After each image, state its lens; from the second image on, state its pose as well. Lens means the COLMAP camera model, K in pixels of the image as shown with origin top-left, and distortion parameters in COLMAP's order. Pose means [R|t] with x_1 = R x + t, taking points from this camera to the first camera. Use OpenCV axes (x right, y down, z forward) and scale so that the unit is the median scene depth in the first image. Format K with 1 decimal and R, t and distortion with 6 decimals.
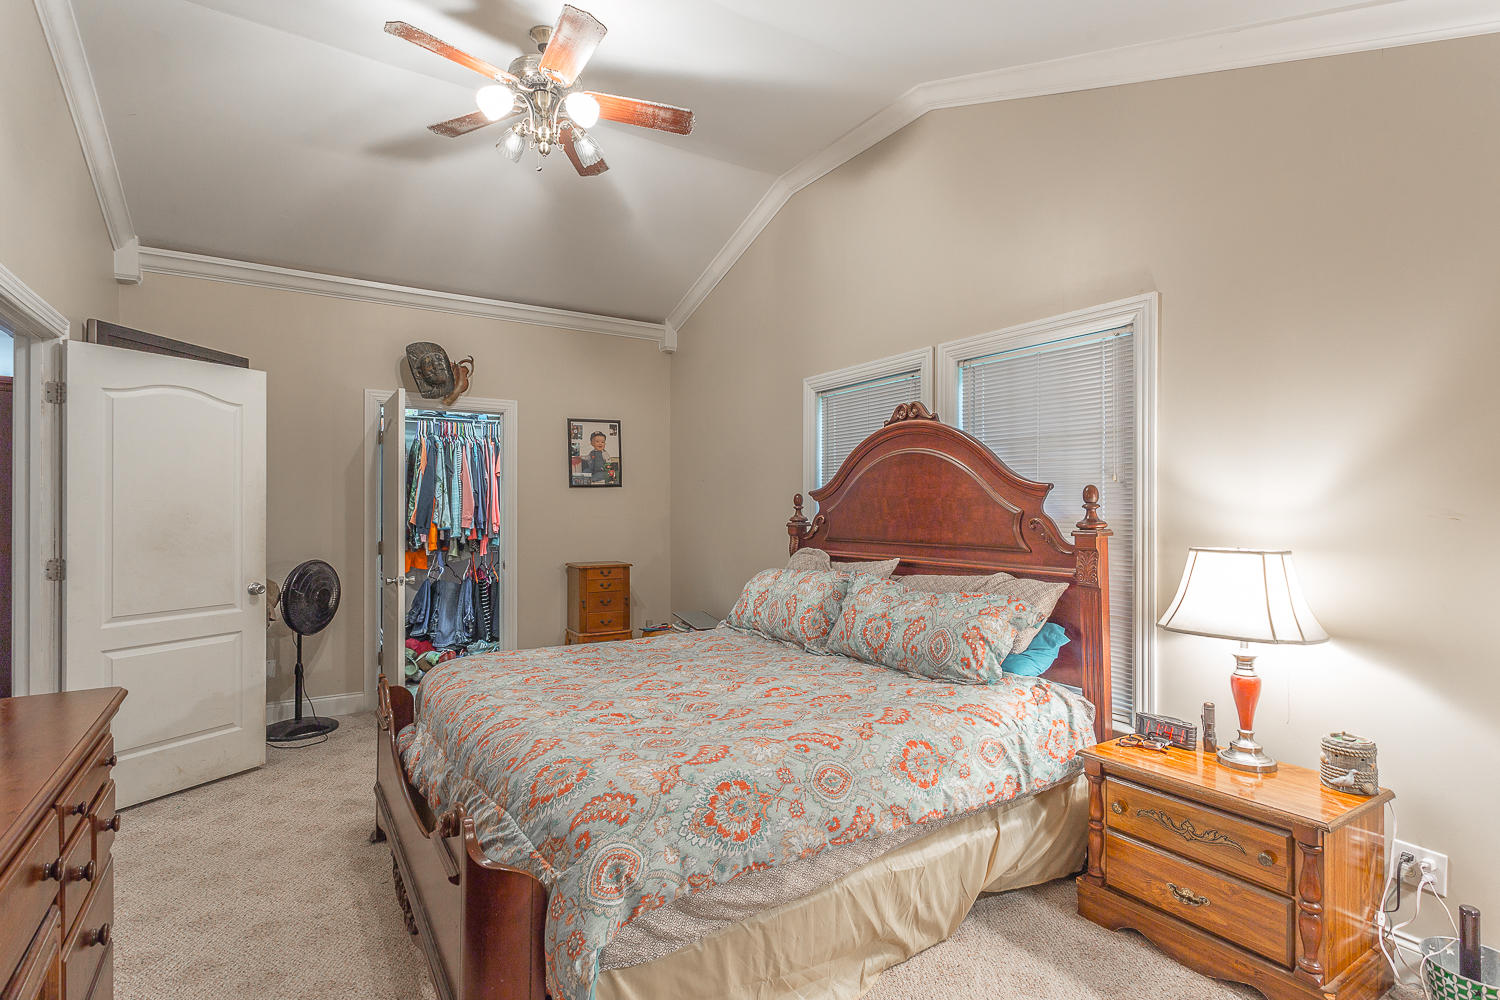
lens RADIAL K [[726.6, 0, 748.4], [0, 726.6, 511.4], [0, 0, 1]] dist [-0.002692, 0.000055]
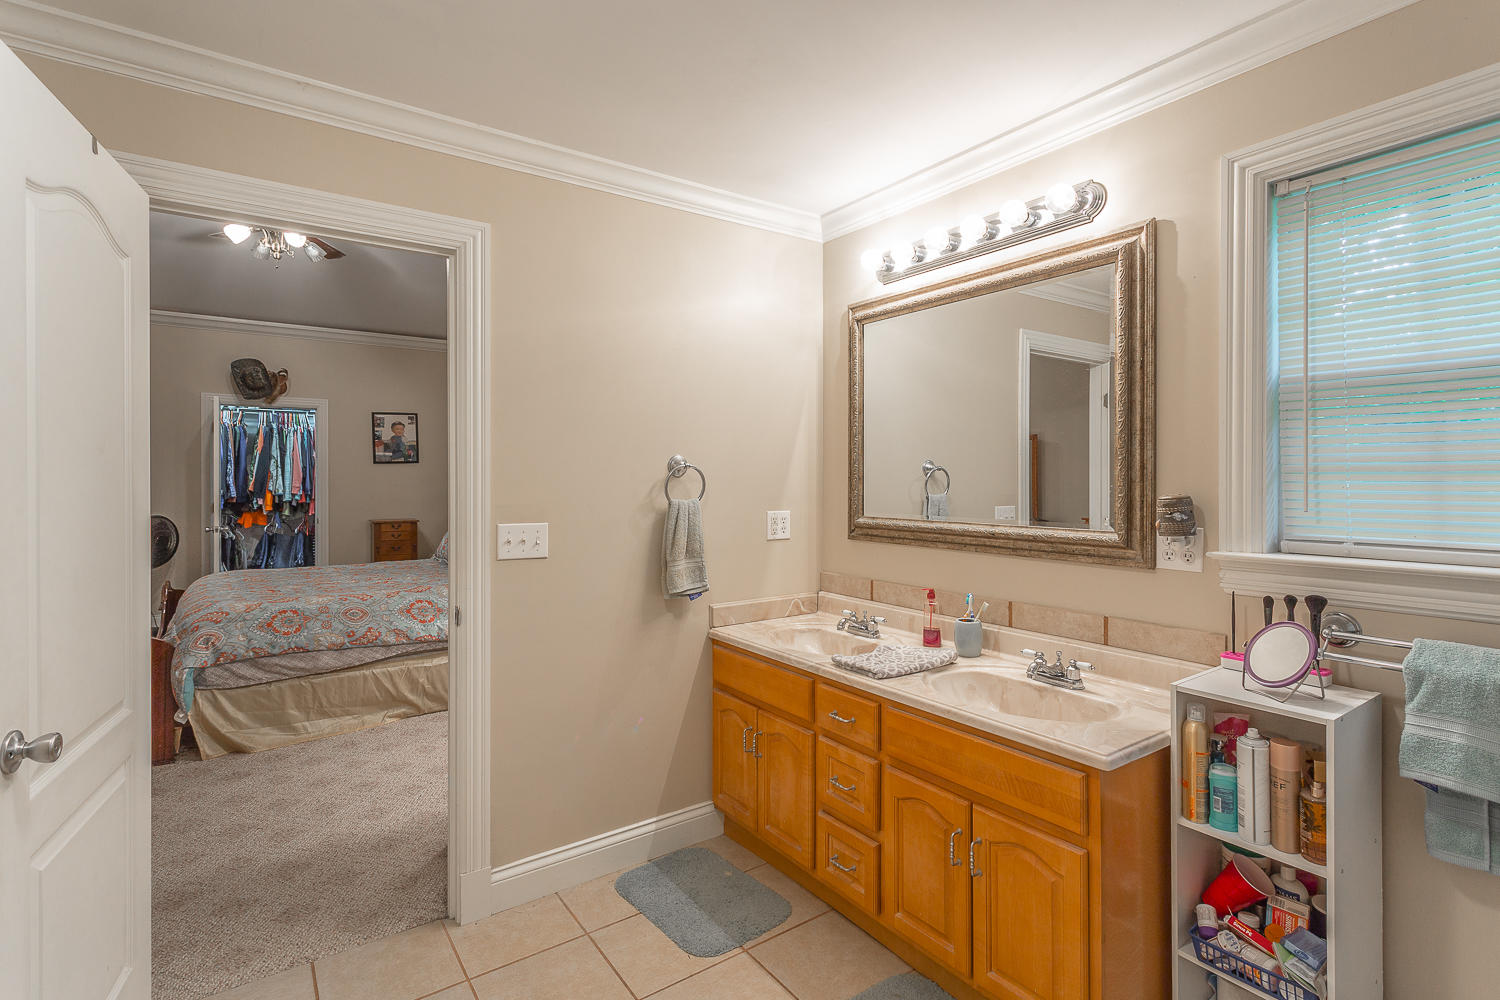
lens RADIAL K [[717.3, 0, 750.1], [0, 717.3, 495.3], [0, 0, 1]] dist [0.001144, 0.000936]
pose [[0.998851, -0.000782, 0.047915, 0.384618], [-0.000098, 0.999831, 0.018371, 0.001179], [-0.047922, -0.018354, 0.998682, -0.357804]]
